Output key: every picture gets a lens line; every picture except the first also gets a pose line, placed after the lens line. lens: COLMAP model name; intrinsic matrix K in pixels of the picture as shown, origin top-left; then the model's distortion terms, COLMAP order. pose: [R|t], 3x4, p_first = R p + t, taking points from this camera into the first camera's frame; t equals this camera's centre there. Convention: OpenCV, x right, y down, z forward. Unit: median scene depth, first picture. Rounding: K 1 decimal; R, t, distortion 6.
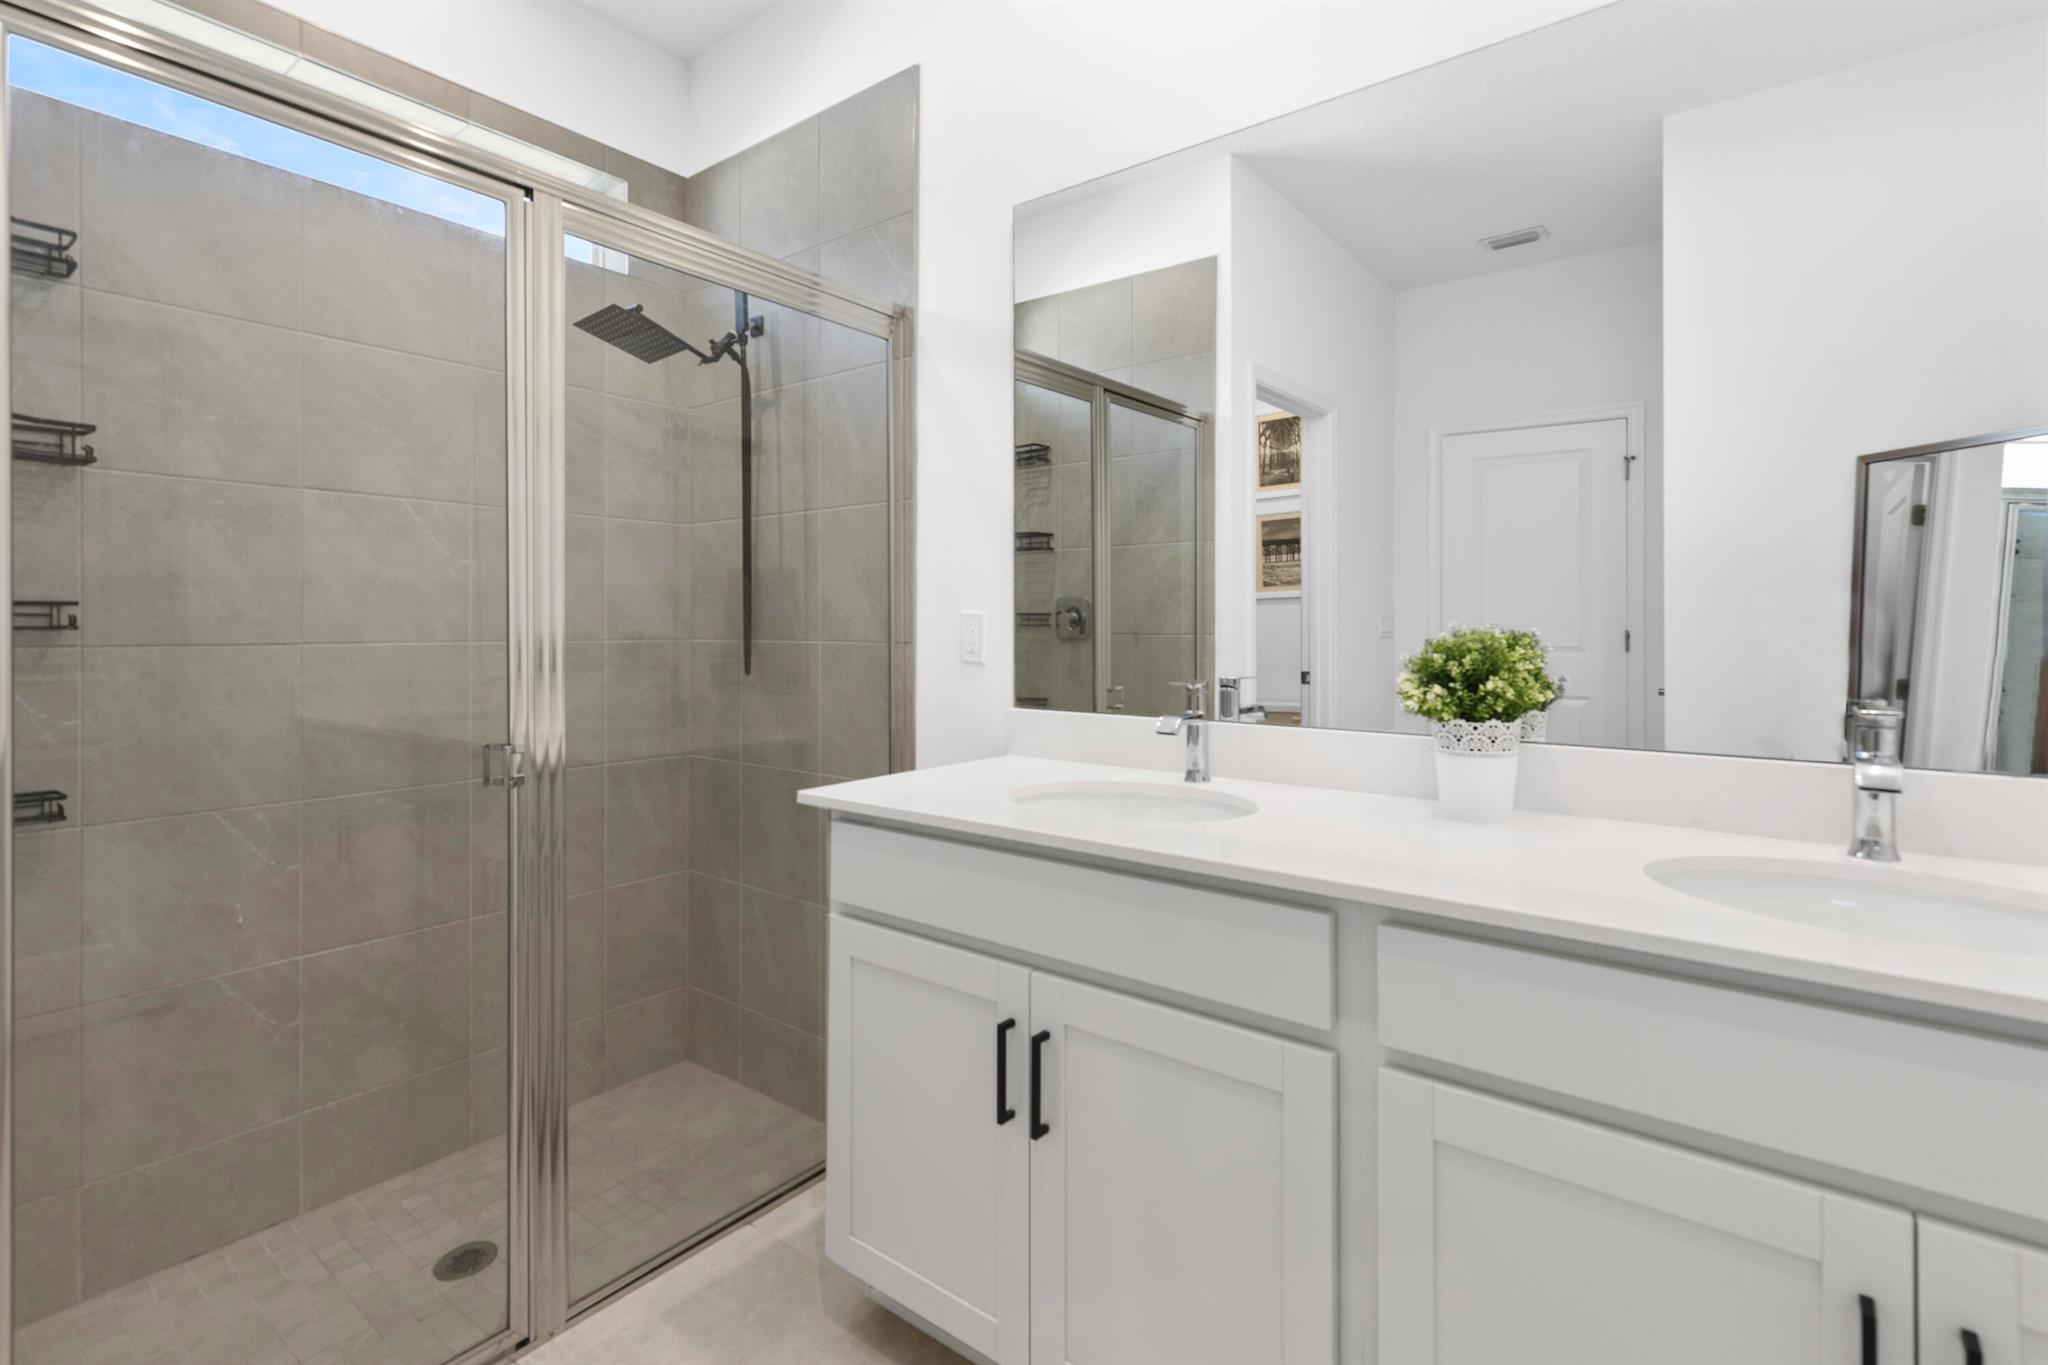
lens RADIAL K [[985.1, 0, 1026.3], [0, 985.1, 626.6], [0, 0, 1]] dist [0.002265, 0.001175]
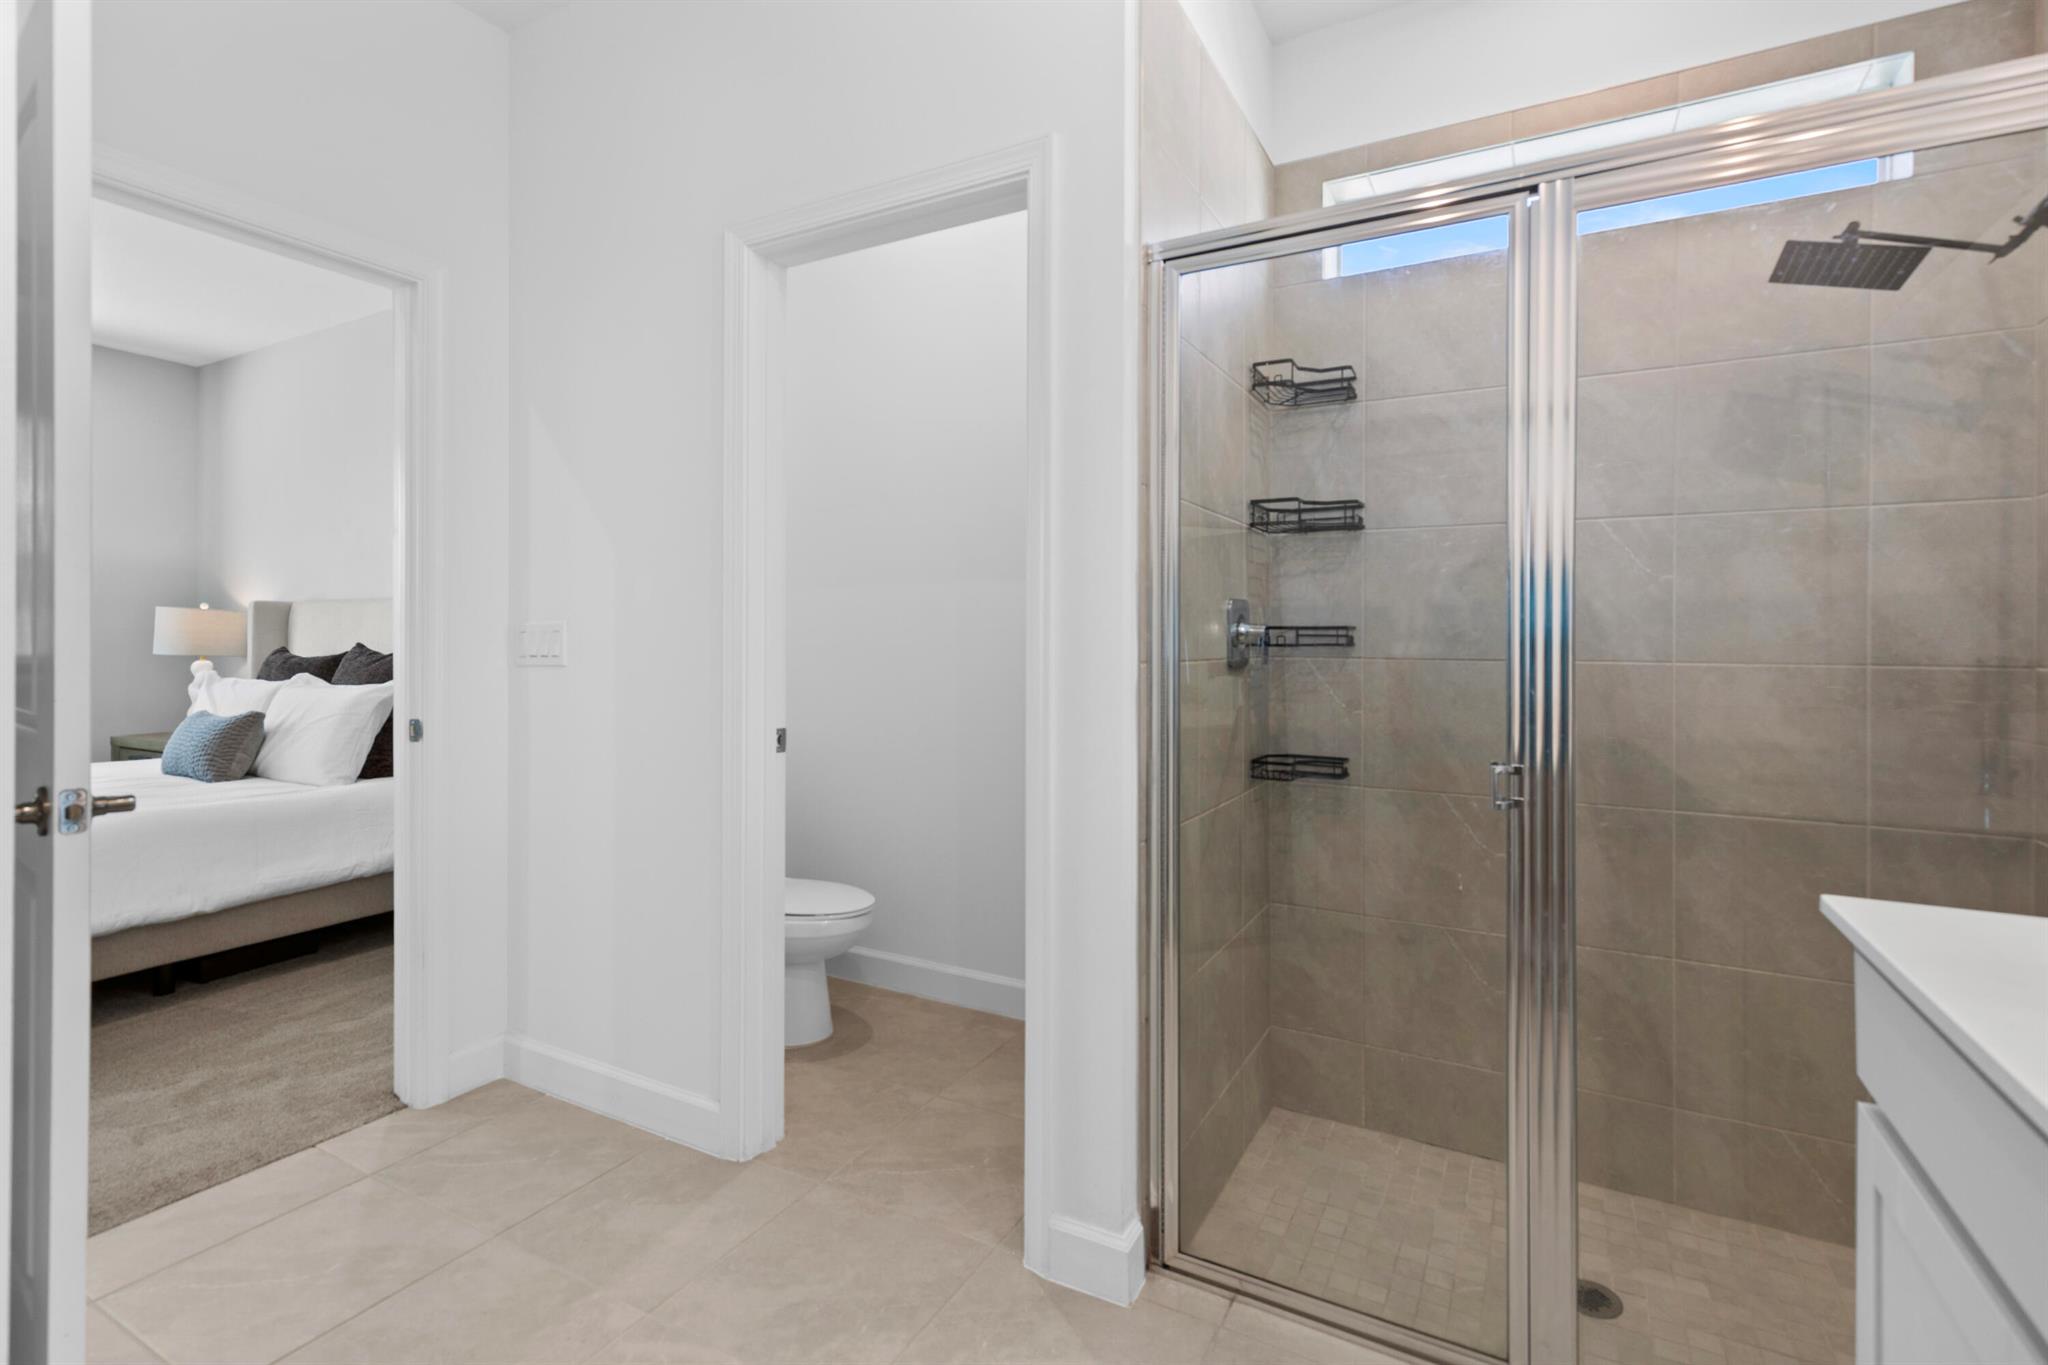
lens RADIAL K [[928.9, 0, 1028.7], [0, 928.9, 639.5], [0, 0, 1]] dist [-0.000005, -0.000005]
pose [[0.144427, -0.000878, -0.989515, 0.264492], [-0.005606, 0.999983, -0.001706, -0.001504], [0.989500, 0.005793, 0.144420, 0.326252]]
